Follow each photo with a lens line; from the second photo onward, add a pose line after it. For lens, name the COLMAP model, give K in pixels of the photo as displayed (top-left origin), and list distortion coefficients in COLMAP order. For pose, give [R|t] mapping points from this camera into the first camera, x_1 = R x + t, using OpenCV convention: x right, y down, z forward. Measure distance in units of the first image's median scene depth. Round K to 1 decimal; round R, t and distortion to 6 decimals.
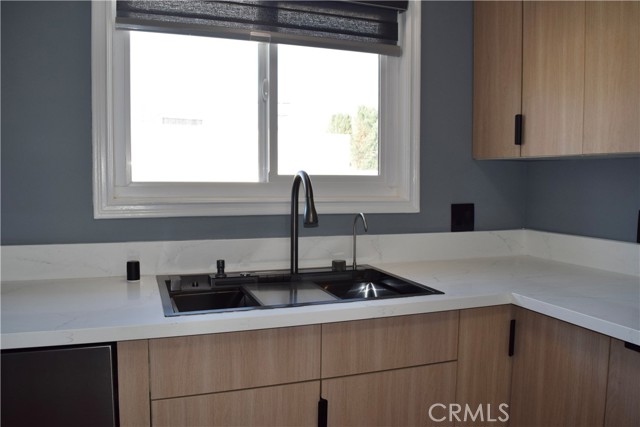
lens RADIAL K [[513.8, 0, 320.0], [0, 513.8, 213.5], [0, 0, 1]] dist [-0.092456, 0.006683]
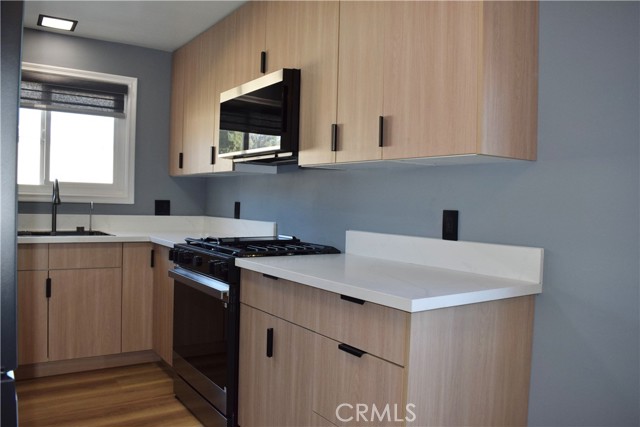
lens RADIAL K [[513.2, 0, 329.3], [0, 513.2, 203.7], [0, 0, 1]] dist [-0.076454, 0.006880]
pose [[0.964709, 0.015460, 0.262864, 0.426719], [0.000270, 0.998216, -0.059702, 0.115782], [-0.263318, 0.057666, 0.962984, -1.022537]]
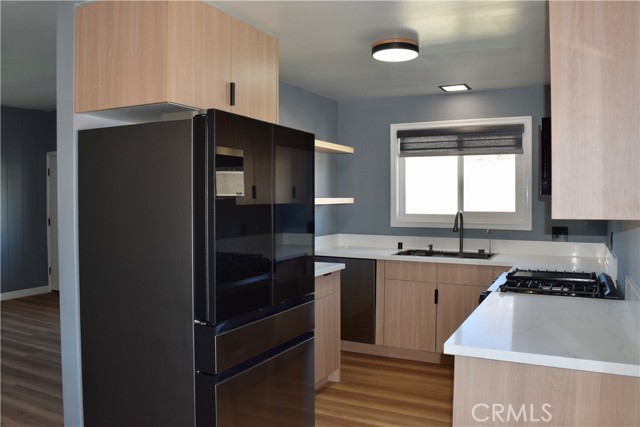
lens RADIAL K [[513.8, 0, 320.0], [0, 513.8, 213.5], [0, 0, 1]] dist [-0.092456, 0.006683]
pose [[0.683194, 0.012779, -0.730125, 1.182103], [-0.043590, 0.998778, -0.023308, 0.015308], [0.728935, 0.047750, 0.682916, -1.070538]]
